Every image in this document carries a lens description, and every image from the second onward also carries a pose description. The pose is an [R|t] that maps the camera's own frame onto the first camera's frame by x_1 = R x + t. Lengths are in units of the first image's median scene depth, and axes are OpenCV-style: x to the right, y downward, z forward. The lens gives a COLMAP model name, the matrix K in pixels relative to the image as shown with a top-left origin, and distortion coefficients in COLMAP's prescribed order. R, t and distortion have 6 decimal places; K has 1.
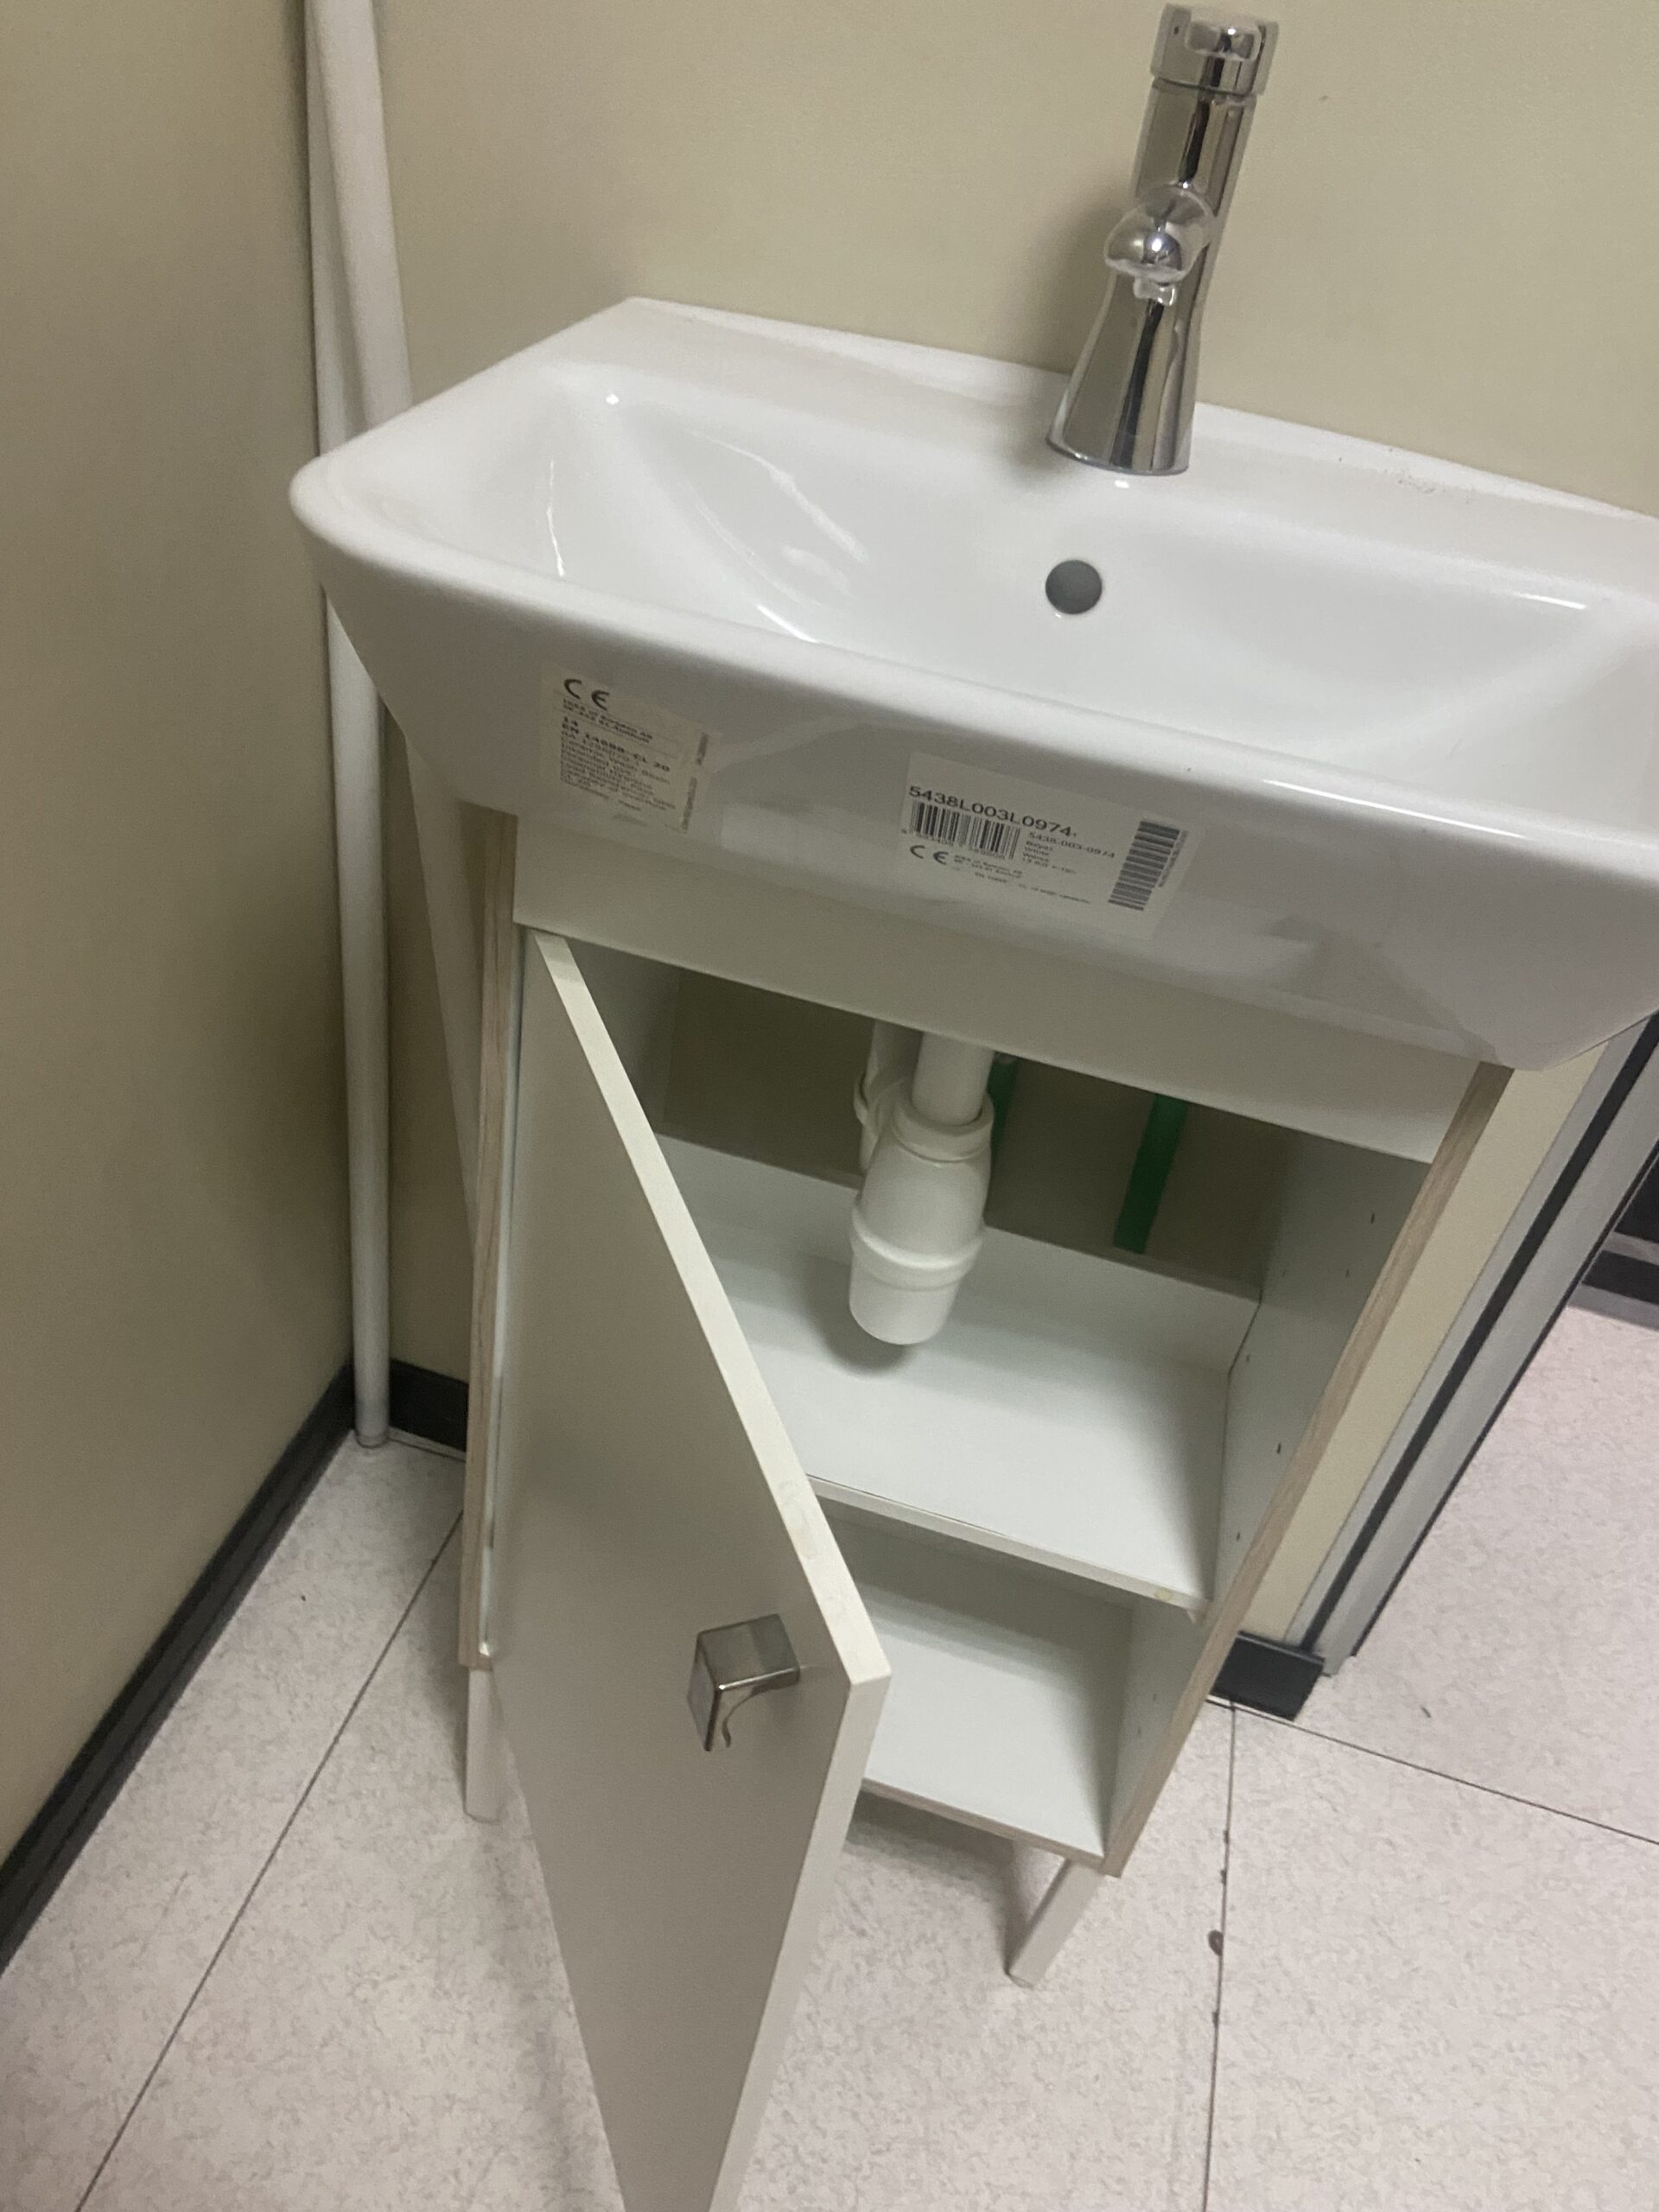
lens RADIAL K [[1721.0, 0, 840.5], [0, 1721.0, 1108.3], [0, 0, 1]] dist [0.104332, -0.167687]
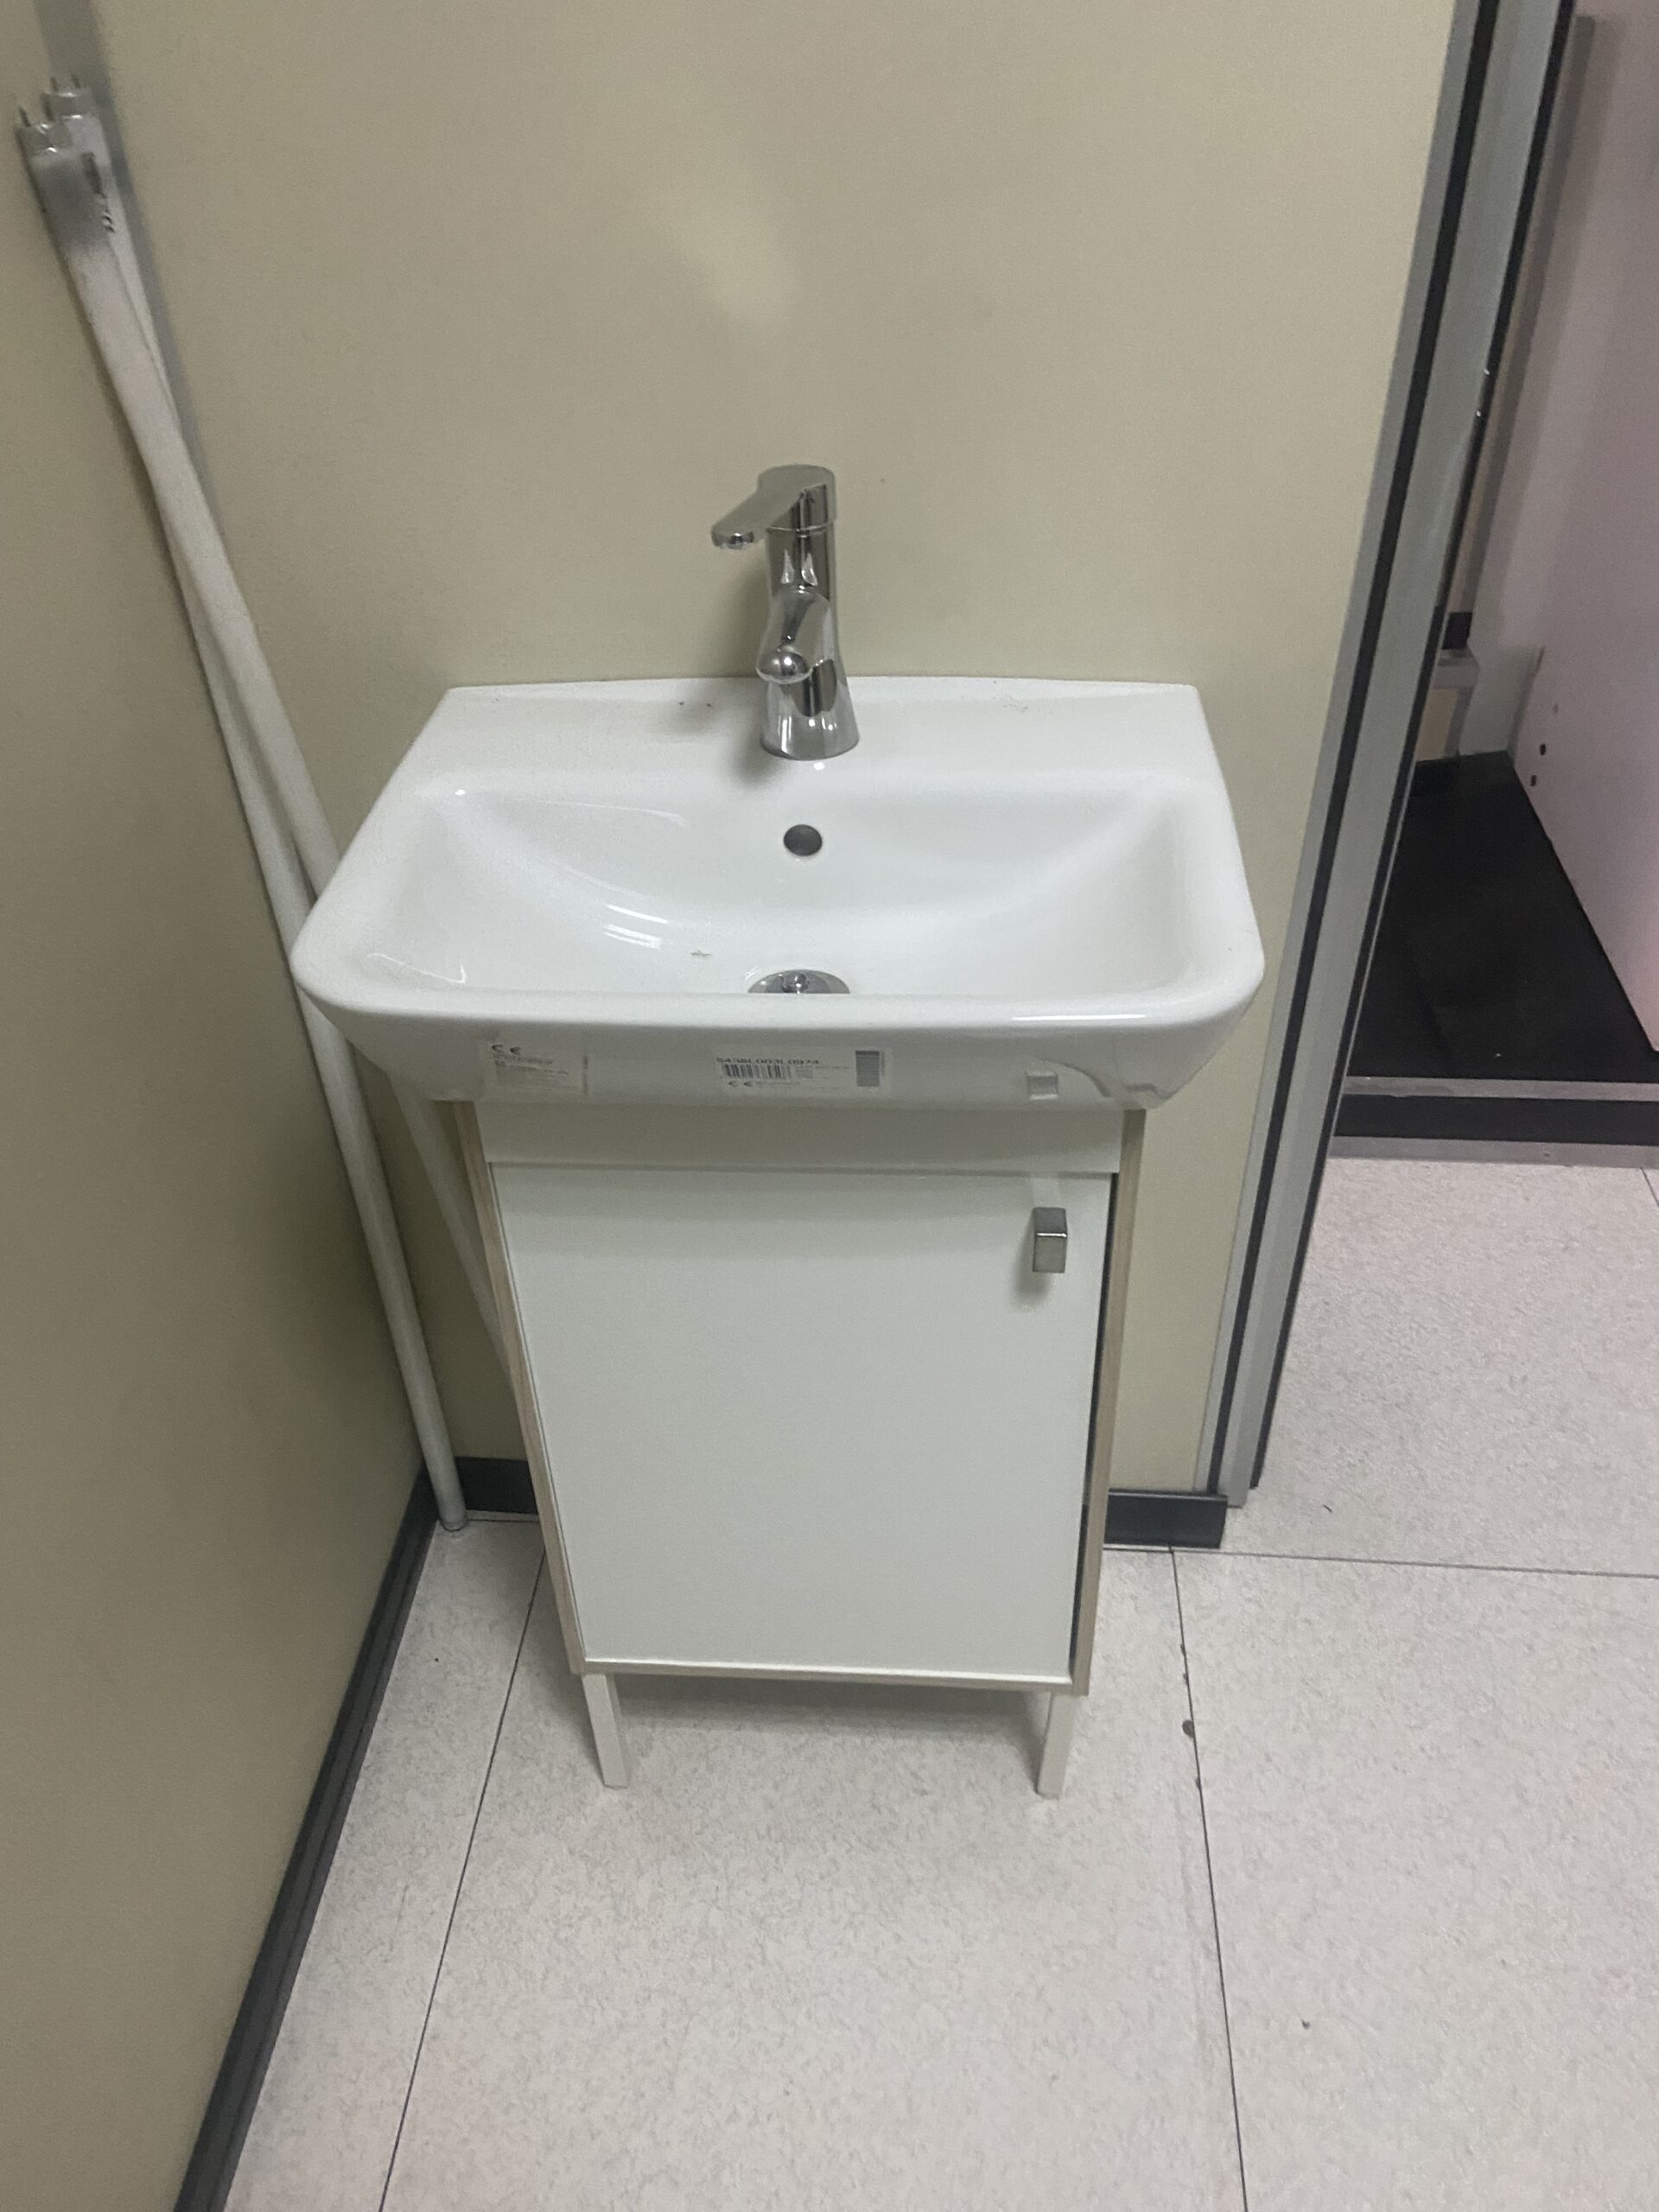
lens RADIAL K [[1646.0, 0, 847.9], [0, 1646.0, 1095.4], [0, 0, 1]] dist [0.098115, -0.142538]
pose [[0.967770, -0.249123, 0.036864, 0.041736], [0.248854, 0.968469, 0.011768, -0.062013], [-0.038634, -0.002215, 0.999251, -0.244488]]
